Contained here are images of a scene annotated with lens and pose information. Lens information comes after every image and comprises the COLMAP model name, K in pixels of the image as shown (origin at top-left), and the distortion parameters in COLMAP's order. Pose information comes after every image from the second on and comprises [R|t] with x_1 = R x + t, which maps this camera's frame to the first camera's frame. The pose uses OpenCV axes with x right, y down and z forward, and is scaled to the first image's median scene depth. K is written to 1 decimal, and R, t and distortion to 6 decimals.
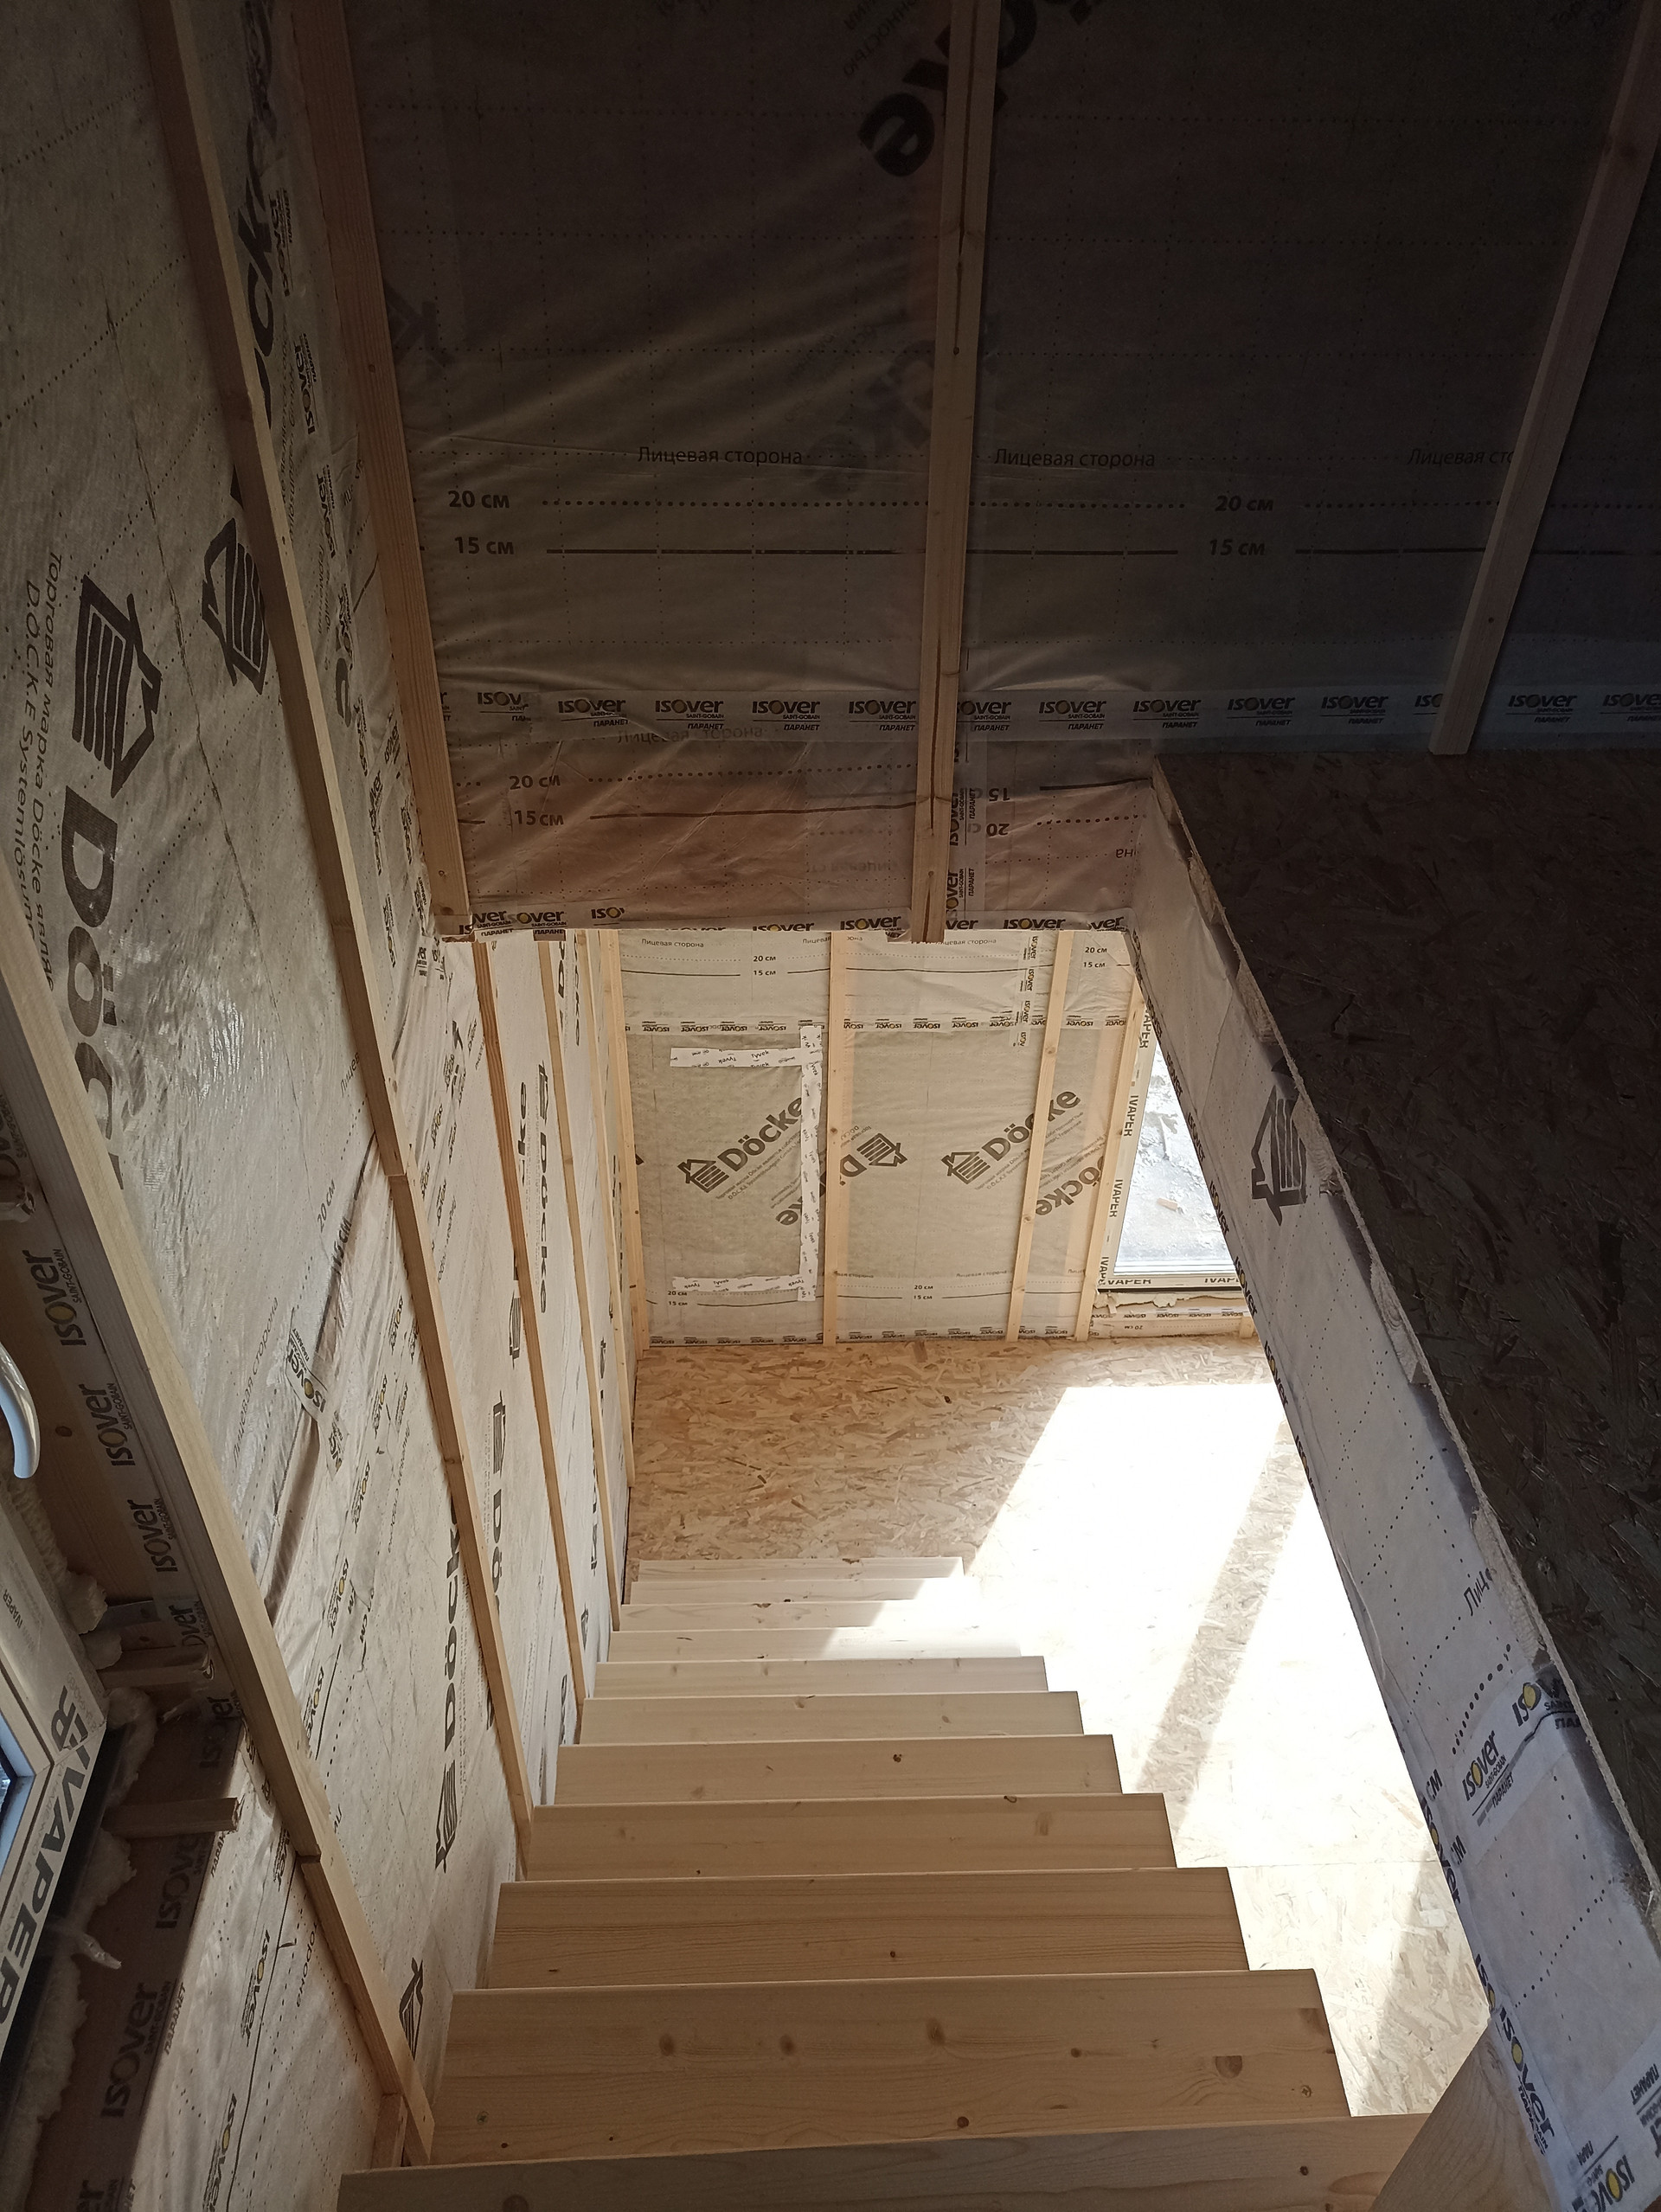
lens RADIAL K [[1618.4, 0, 832.8], [0, 1618.4, 1101.6], [0, 0, 1]] dist [0.057853, -0.073535]
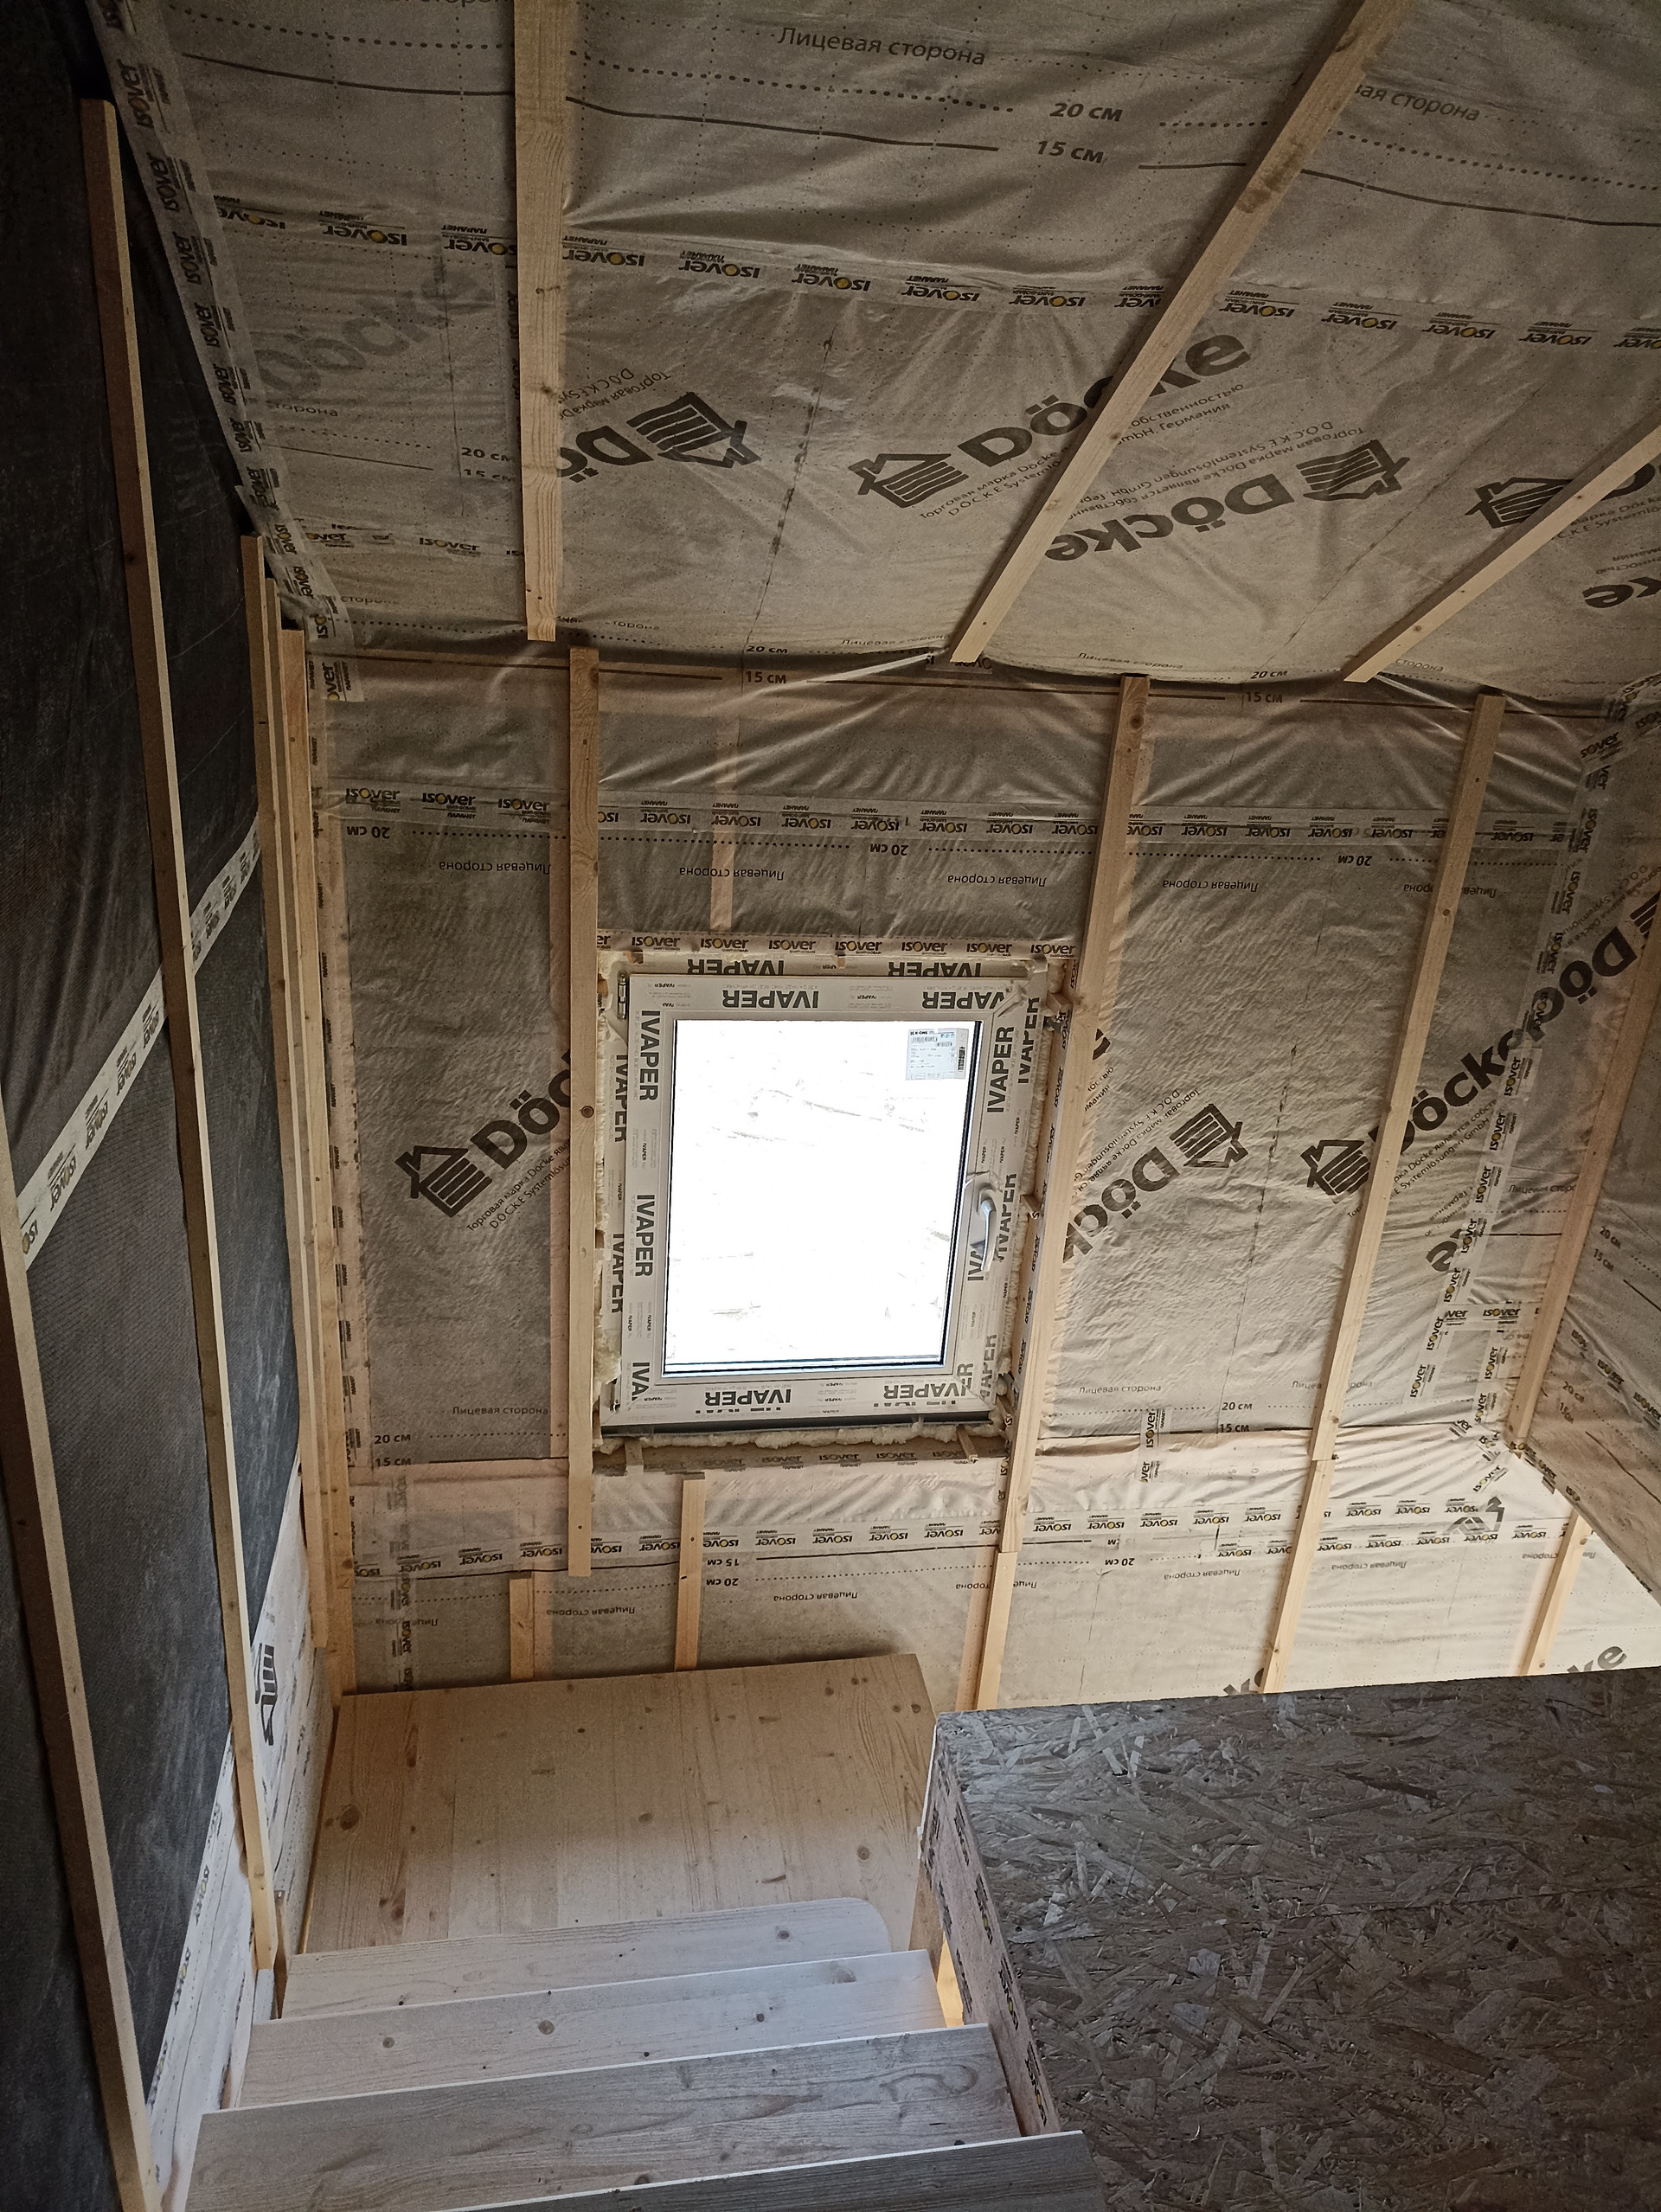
lens RADIAL K [[1618.4, 0, 832.8], [0, 1618.4, 1101.6], [0, 0, 1]] dist [0.057853, -0.073535]
pose [[0.131915, 0.386508, -0.912803, 1.221053], [-0.683563, 0.702350, 0.198610, -0.241631], [0.717872, 0.597759, 0.356853, -0.331230]]
